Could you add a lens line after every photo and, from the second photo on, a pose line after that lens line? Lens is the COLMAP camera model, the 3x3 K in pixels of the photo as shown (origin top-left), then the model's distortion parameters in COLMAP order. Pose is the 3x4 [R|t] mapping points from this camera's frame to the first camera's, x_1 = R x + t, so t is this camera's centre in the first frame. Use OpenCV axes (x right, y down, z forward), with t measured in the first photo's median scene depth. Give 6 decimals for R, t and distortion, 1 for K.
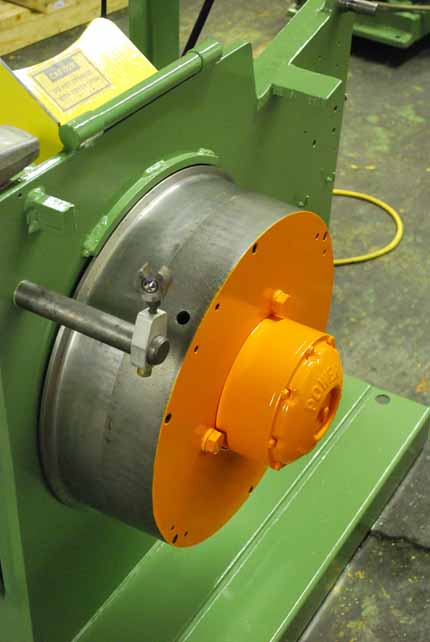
lens RADIAL K [[1047.0, 0, 215.0], [0, 1047.0, 321.0], [0, 0, 1]] dist [0.001581, 0.007719]
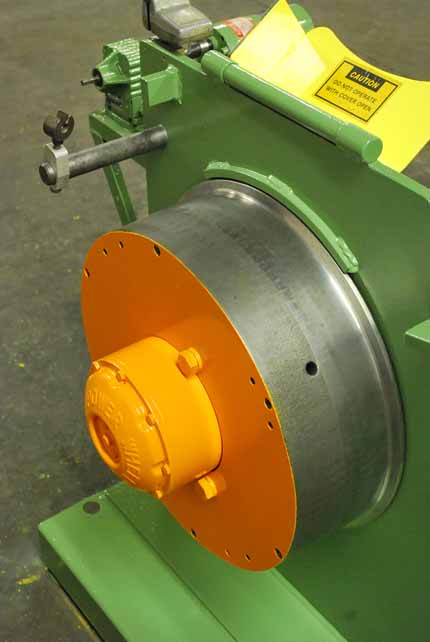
lens RADIAL K [[1047.0, 0, 215.0], [0, 1047.0, 321.0], [0, 0, 1]] dist [0.001581, 0.007719]
pose [[-0.376154, 0.535227, -0.756334, 0.771036], [-0.560841, 0.518240, 0.645666, -0.676872], [0.737540, 0.667053, 0.105239, 0.942061]]
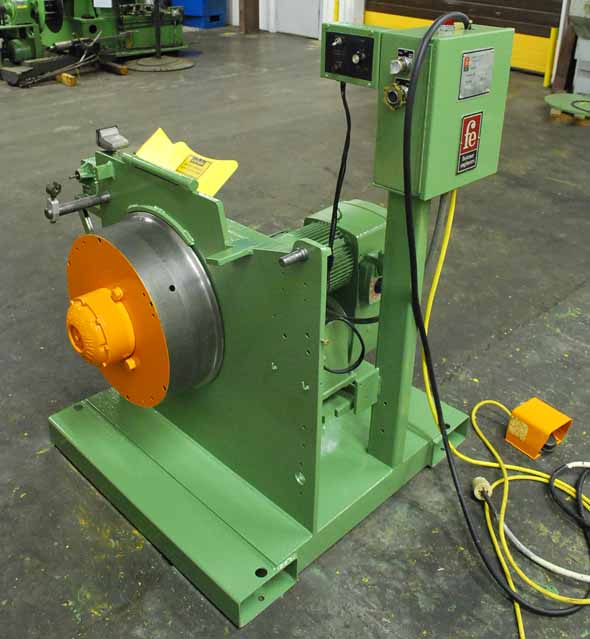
lens RADIAL K [[703.4, 0, 295.7], [0, 703.4, 246.5], [0, 0, 1]] dist [-0.067515, -0.011463]
pose [[-0.232610, 0.378326, -0.895970, 1.152500], [-0.610120, 0.660657, 0.437363, -0.871483], [0.757395, 0.648384, 0.077149, 1.150093]]
